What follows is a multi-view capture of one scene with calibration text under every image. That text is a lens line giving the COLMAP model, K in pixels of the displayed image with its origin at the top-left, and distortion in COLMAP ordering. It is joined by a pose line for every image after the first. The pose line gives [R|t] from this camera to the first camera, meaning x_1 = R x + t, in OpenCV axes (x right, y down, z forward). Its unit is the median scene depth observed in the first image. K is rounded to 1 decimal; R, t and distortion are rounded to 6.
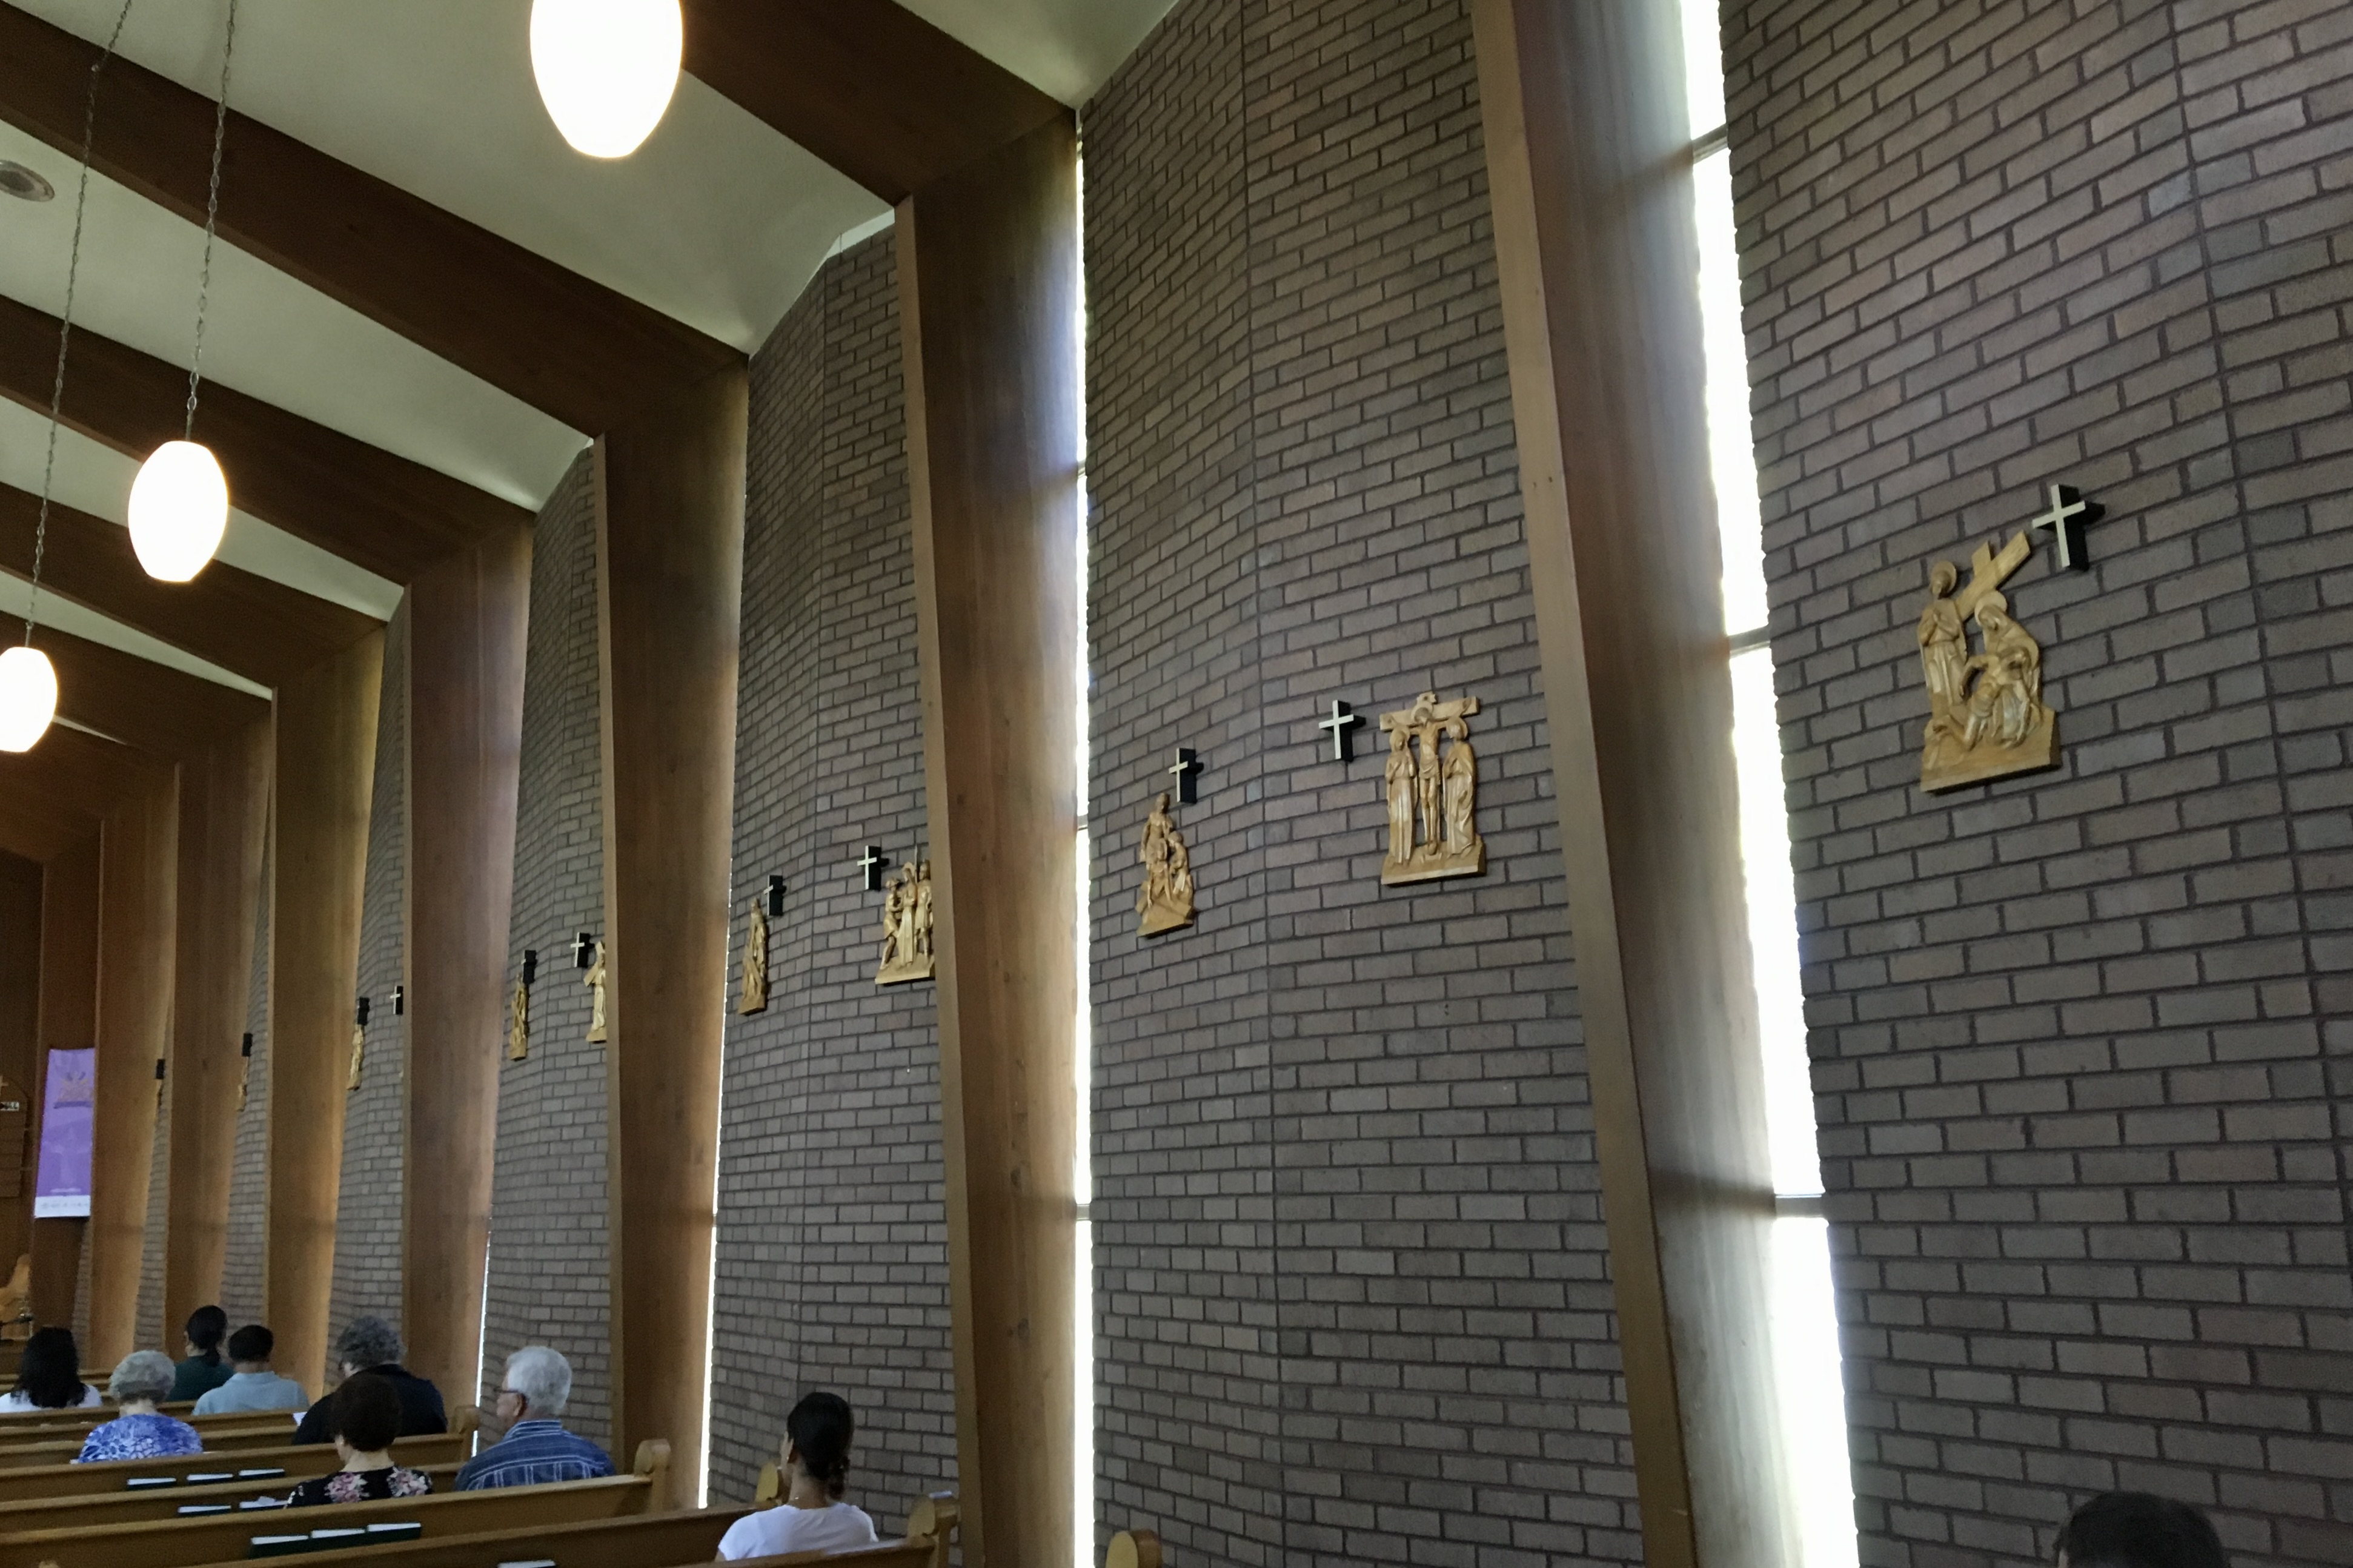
lens RADIAL K [[1999.3, 0, 1176.5], [0, 1999.3, 784.0], [0, 0, 1]] dist [0.028219, 0.002656]
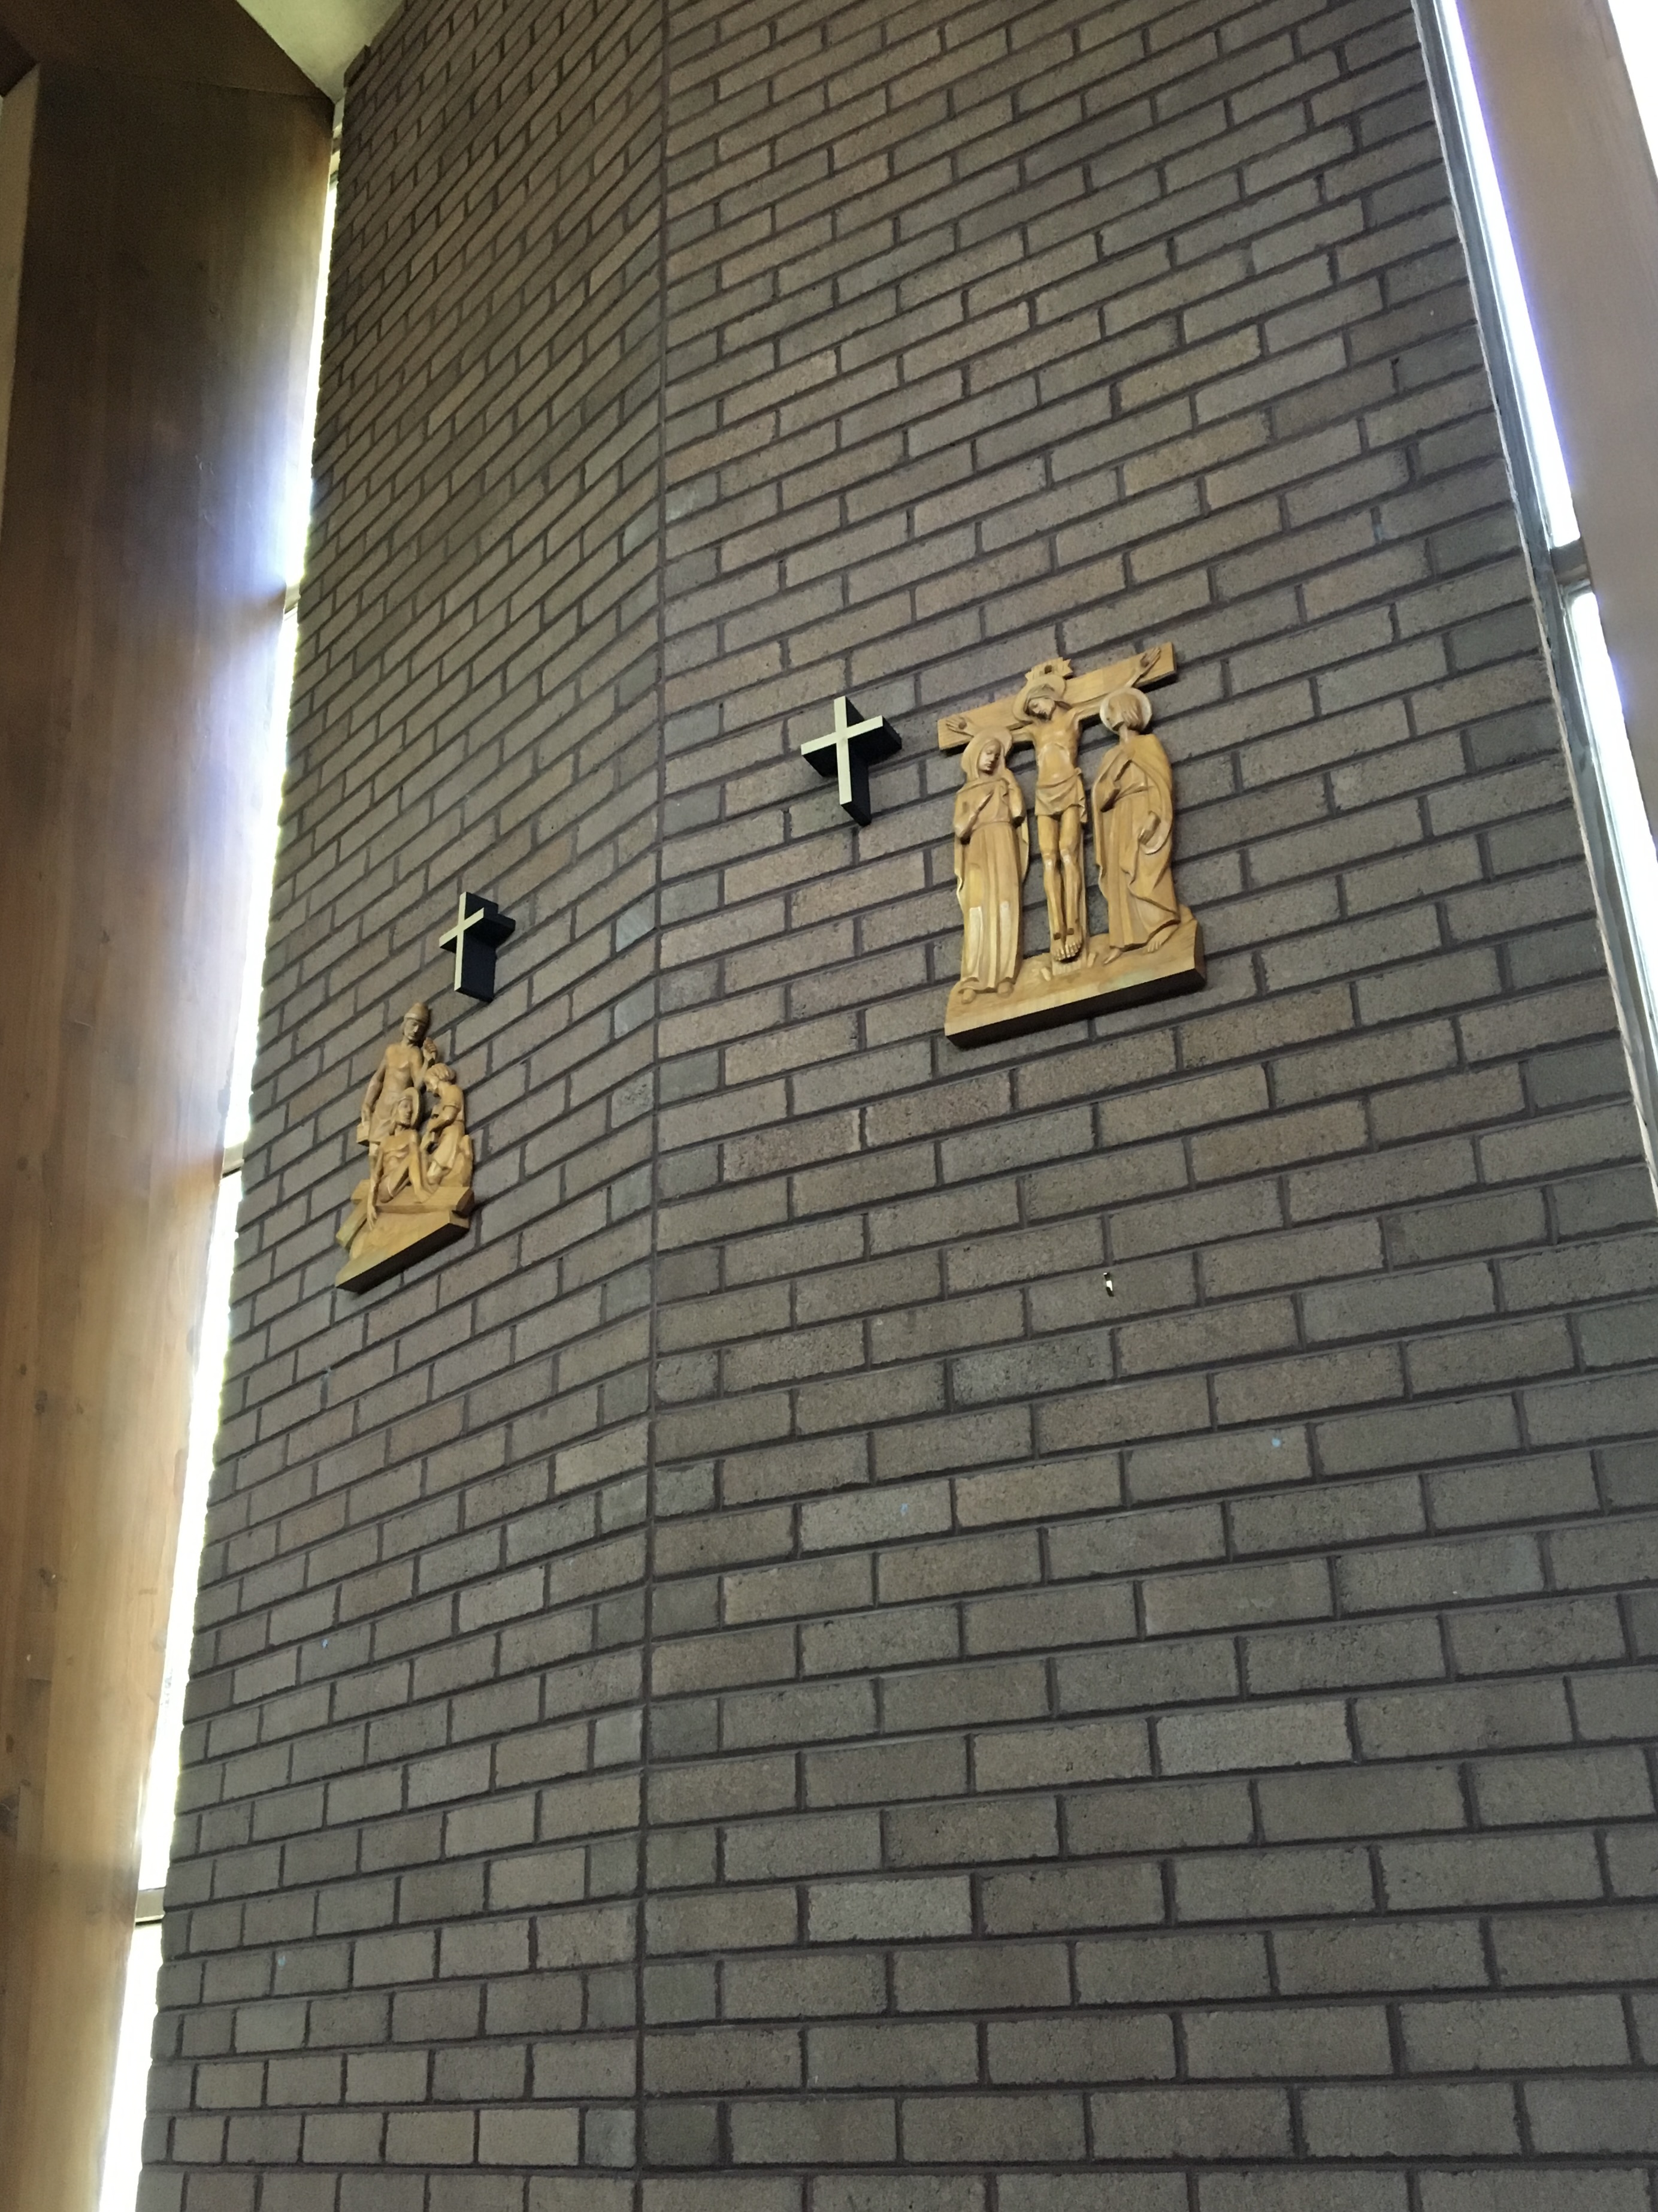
lens RADIAL K [[2155.4, 0, 907.3], [0, 2155.4, 1116.1], [0, 0, 1]] dist [0.071825, -0.141638]
pose [[0.962882, 0.095609, 0.252421, -0.027400], [-0.042848, 0.977449, -0.206780, 0.167329], [-0.266499, 0.188289, 0.945265, 0.535864]]
